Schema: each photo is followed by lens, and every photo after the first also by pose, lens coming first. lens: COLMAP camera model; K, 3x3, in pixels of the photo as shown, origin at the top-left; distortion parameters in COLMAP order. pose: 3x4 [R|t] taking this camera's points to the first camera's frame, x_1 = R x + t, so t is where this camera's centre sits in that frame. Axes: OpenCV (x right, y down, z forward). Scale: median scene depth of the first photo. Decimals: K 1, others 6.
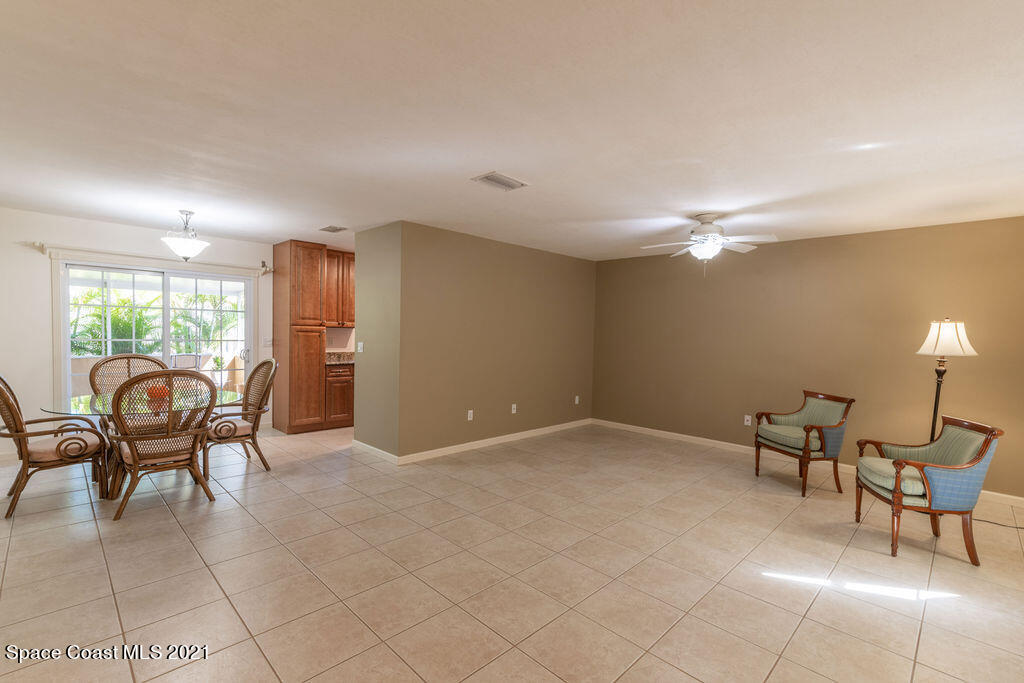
lens RADIAL K [[461.0, 0, 498.9], [0, 461.0, 349.2], [0, 0, 1]] dist [0.003268, -0.000512]
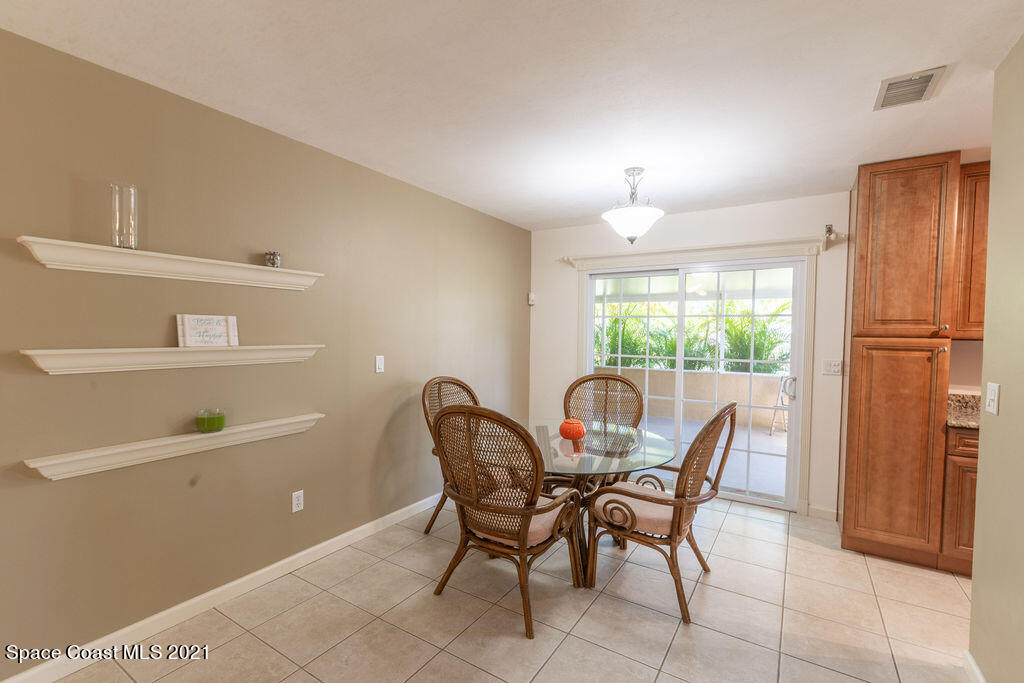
lens RADIAL K [[461.0, 0, 498.9], [0, 461.0, 349.2], [0, 0, 1]] dist [0.003268, -0.000512]
pose [[0.209477, 0.013549, -0.977720, -0.048892], [-0.045133, 0.998972, 0.004173, -0.027754], [0.976772, 0.043253, 0.209873, 0.642162]]
